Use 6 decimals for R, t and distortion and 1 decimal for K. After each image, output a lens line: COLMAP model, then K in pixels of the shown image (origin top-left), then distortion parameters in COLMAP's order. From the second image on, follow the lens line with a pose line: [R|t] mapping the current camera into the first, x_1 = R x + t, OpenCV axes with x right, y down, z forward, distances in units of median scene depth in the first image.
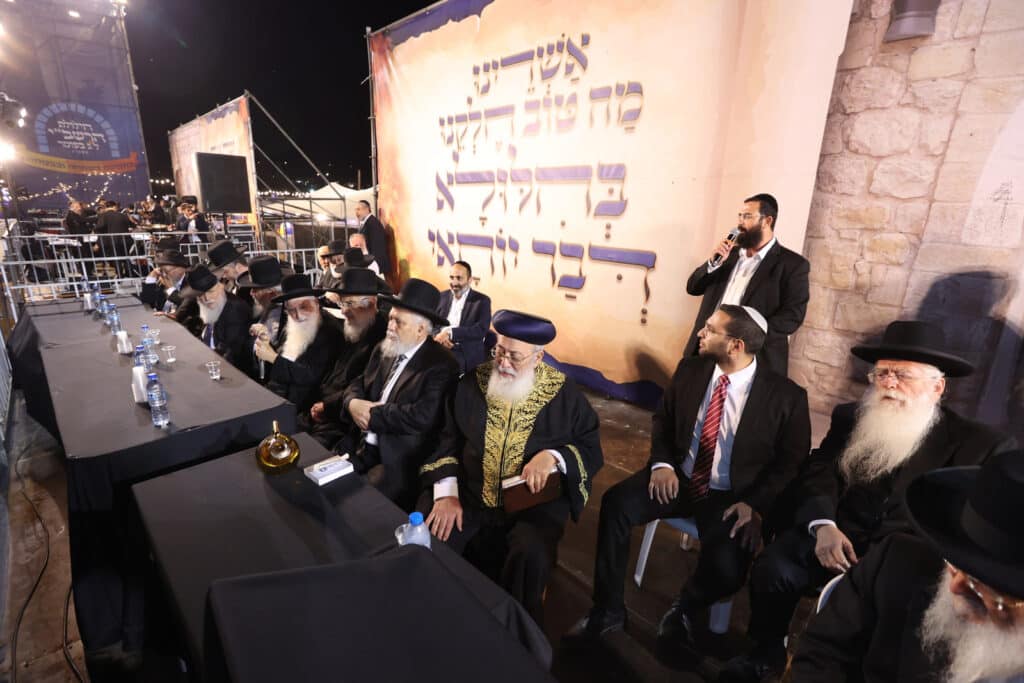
lens RADIAL K [[455.0, 0, 512.0], [0, 455.0, 341.5], [0, 0, 1]] dist [-0.034304, 0.007623]
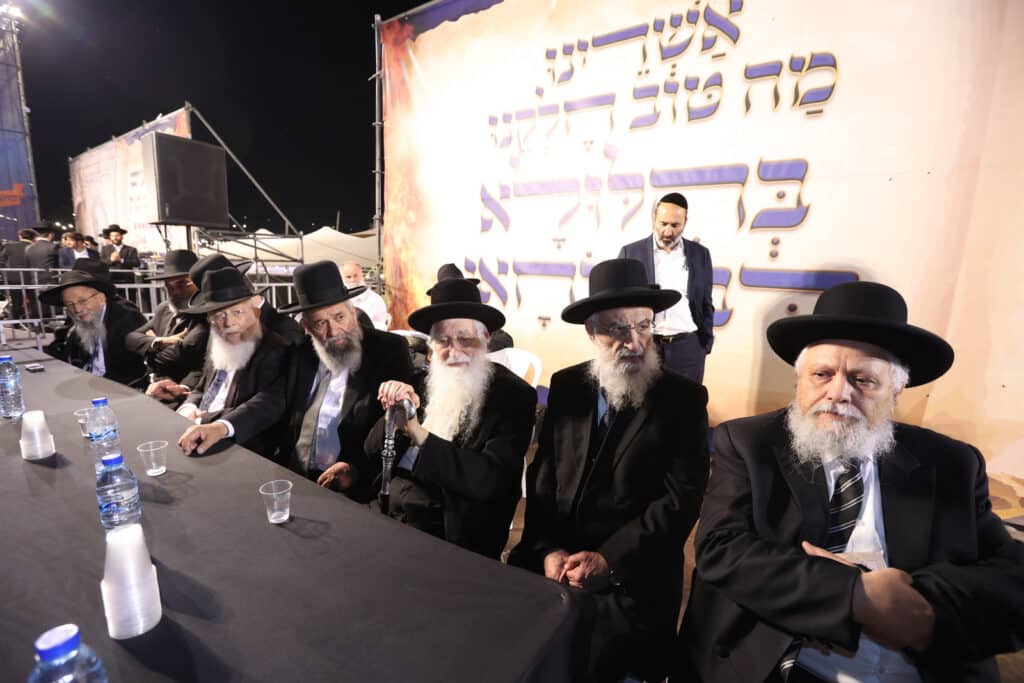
lens RADIAL K [[452.7, 0, 518.6], [0, 452.7, 357.6], [0, 0, 1]] dist [-0.034957, 0.007212]
pose [[0.986082, -0.010884, 0.165902, -0.267643], [0.026476, 0.995401, -0.092066, -0.004506], [-0.164137, 0.095177, 0.981835, 0.290335]]
